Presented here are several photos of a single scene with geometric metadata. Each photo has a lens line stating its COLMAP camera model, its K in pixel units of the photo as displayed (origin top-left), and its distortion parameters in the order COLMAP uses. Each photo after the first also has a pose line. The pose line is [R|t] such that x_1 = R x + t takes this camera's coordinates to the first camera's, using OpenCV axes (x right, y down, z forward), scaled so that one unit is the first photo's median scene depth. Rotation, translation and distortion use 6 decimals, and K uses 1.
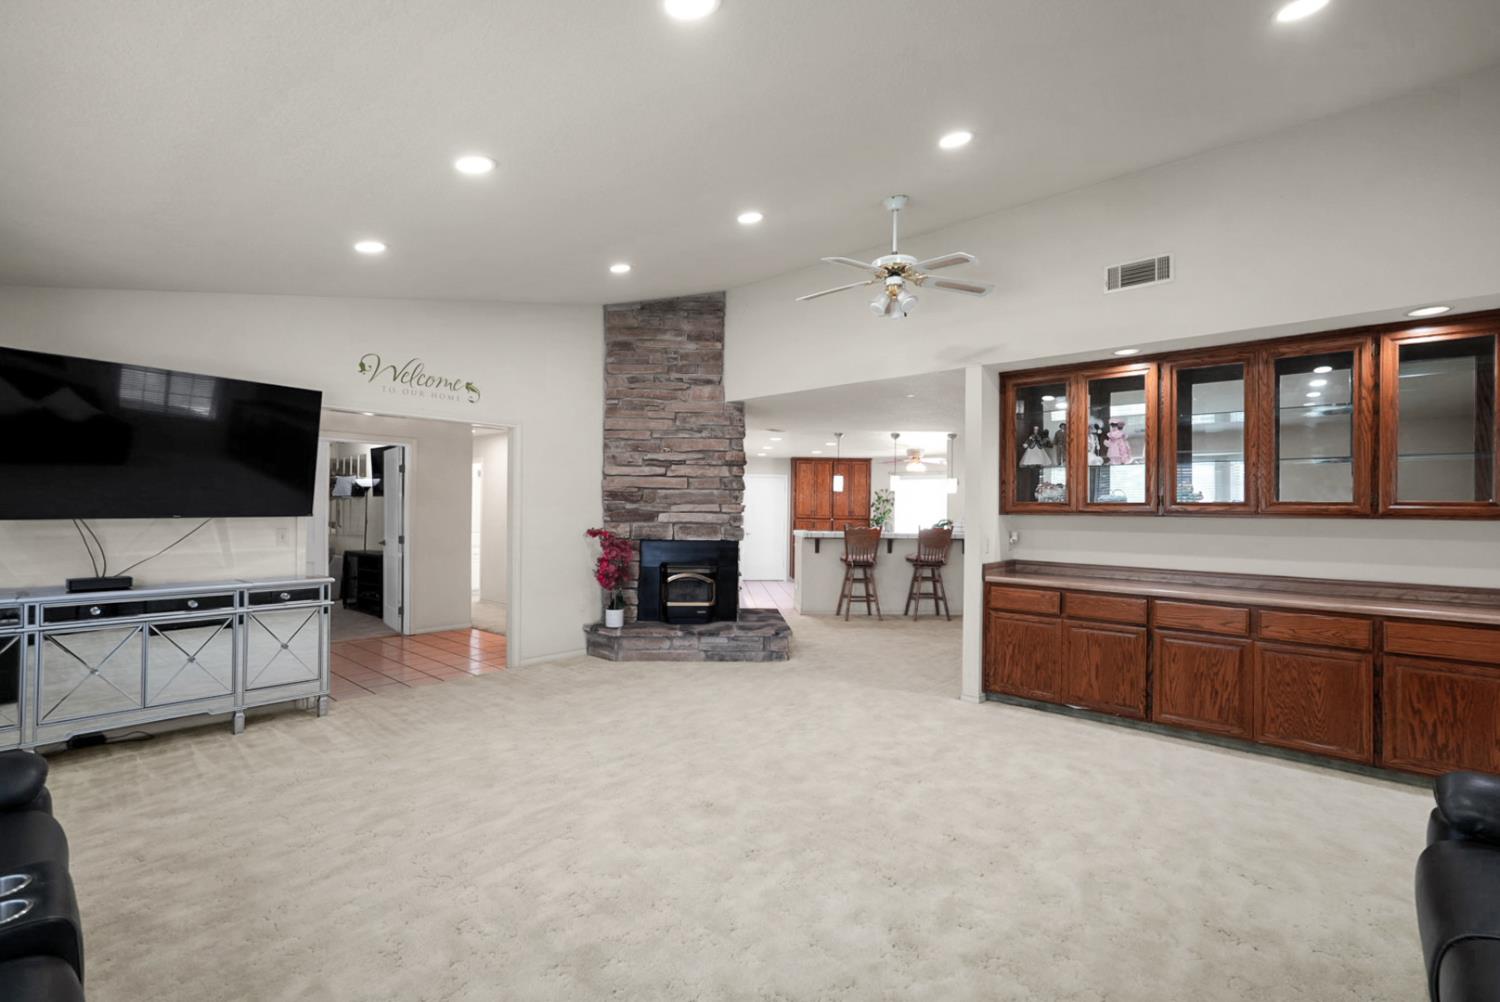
lens RADIAL K [[663.9, 0, 756.3], [0, 663.9, 499.9], [0, 0, 1]] dist [0.002631, 0.000242]
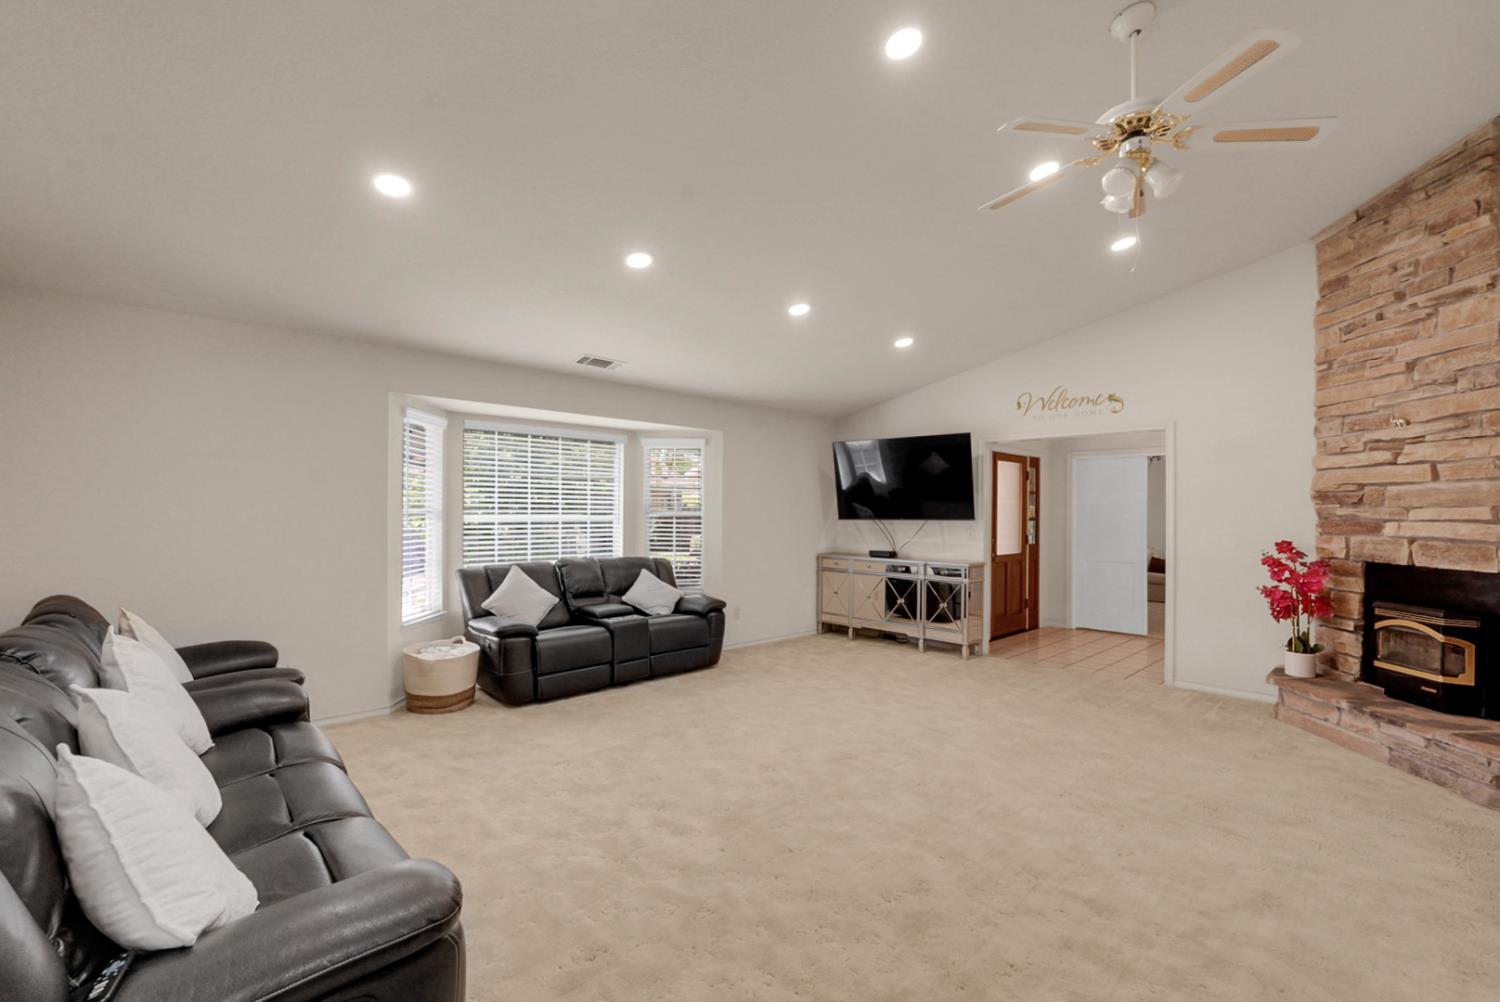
lens RADIAL K [[661.1, 0, 750.8], [0, 661.1, 507.6], [0, 0, 1]] dist [-0.004893, 0.002688]
pose [[-0.071376, -0.015190, -0.997334, 0.539165], [0.007654, 0.999846, -0.015776, 0.011071], [0.997420, -0.008759, -0.071249, 0.430834]]
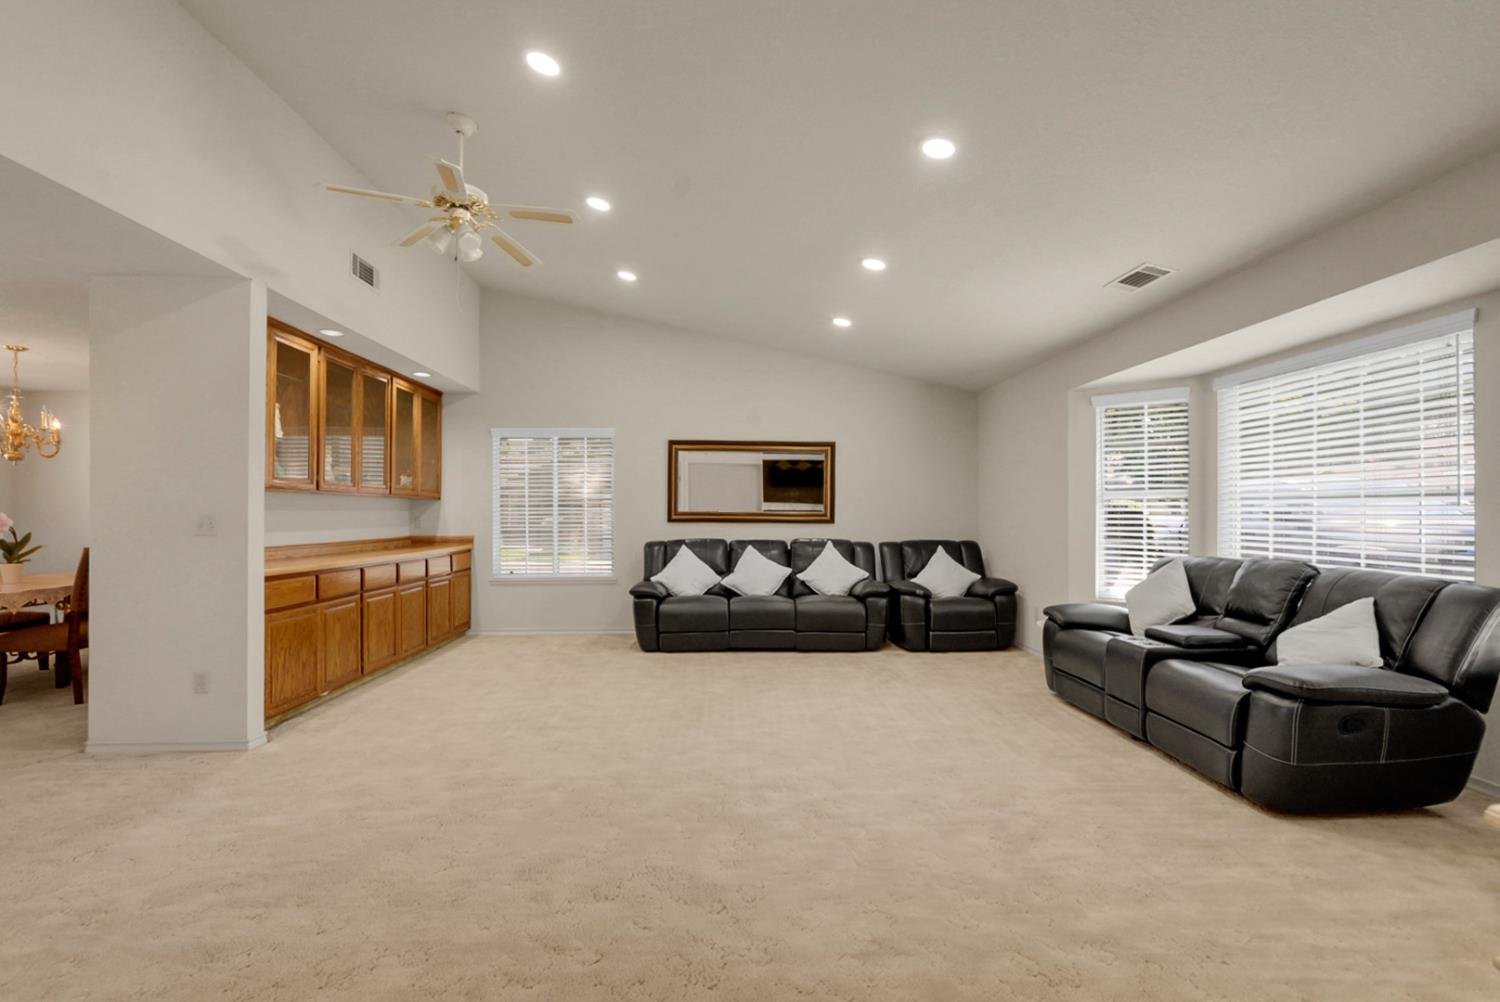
lens RADIAL K [[661.1, 0, 738.8], [0, 661.1, 508.7], [0, 0, 1]] dist [-0.004893, 0.002688]
pose [[-0.675856, -0.004949, 0.737017, -0.422614], [-0.016031, 0.999840, -0.007987, 0.032351], [-0.736860, -0.017213, -0.675827, 0.833481]]
